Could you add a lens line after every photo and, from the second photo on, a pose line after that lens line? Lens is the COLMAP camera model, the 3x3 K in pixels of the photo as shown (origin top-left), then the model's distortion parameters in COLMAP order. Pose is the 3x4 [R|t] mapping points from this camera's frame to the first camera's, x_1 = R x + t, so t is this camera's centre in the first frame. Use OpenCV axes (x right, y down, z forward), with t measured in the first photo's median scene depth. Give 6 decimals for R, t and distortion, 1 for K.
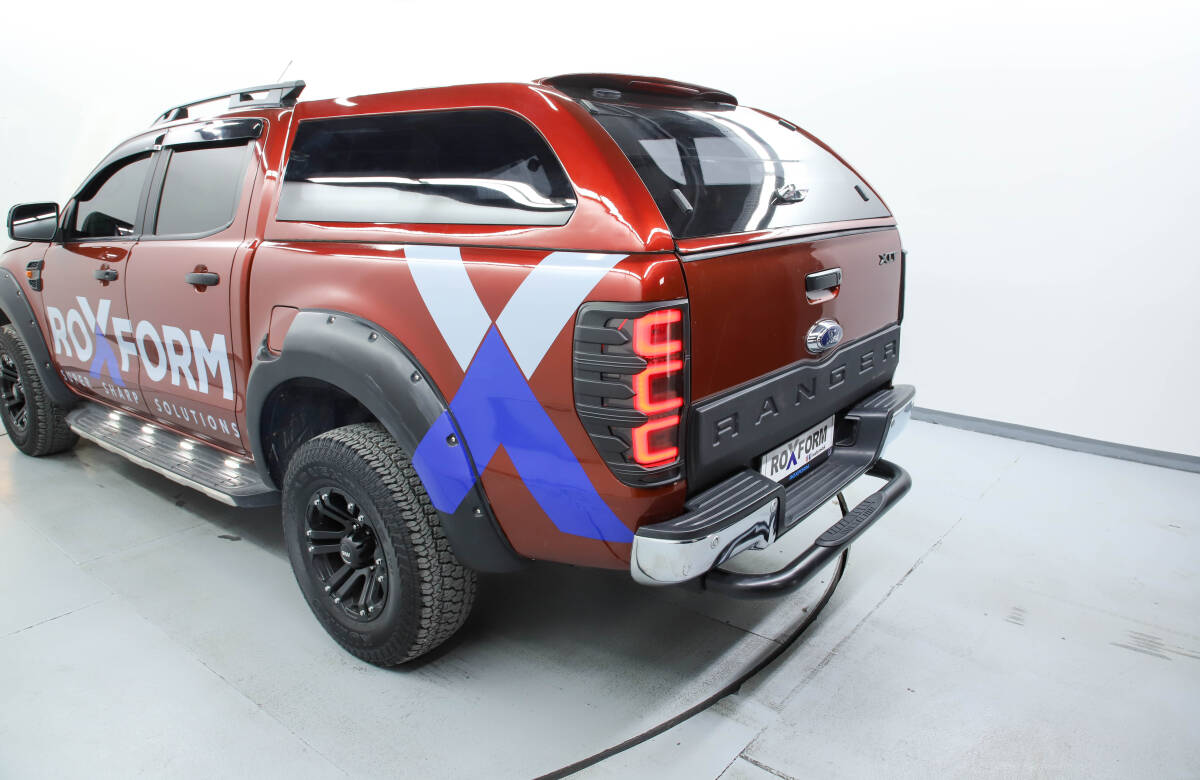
lens RADIAL K [[814.3, 0, 609.7], [0, 814.3, 378.5], [0, 0, 1]] dist [-0.021007, 0.009767]
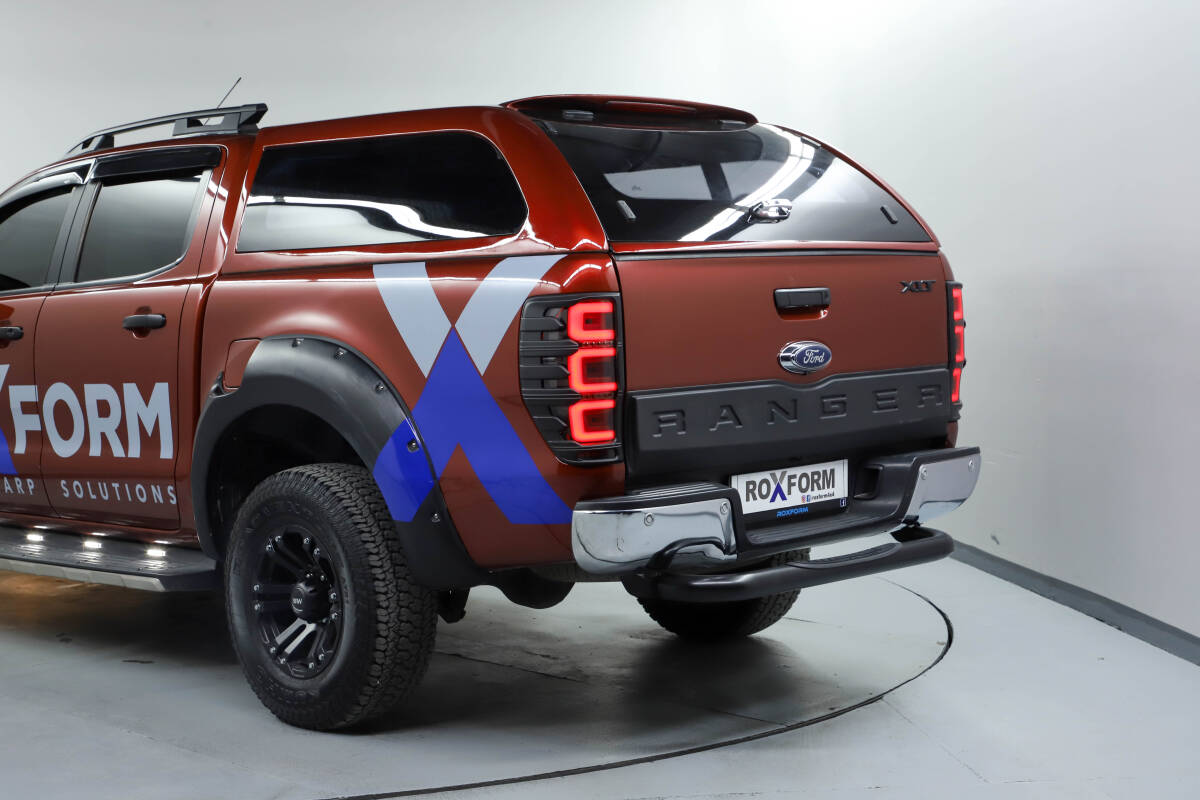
lens RADIAL K [[1683.4, 0, 601.4], [0, 1683.4, 402.7], [0, 0, 1]] dist [0.378605, 0.000000]
pose [[0.993002, -0.006146, -0.117937, 0.245733], [-0.013821, 0.985735, -0.167739, 0.315422], [0.117285, 0.168195, 0.978752, -0.890941]]
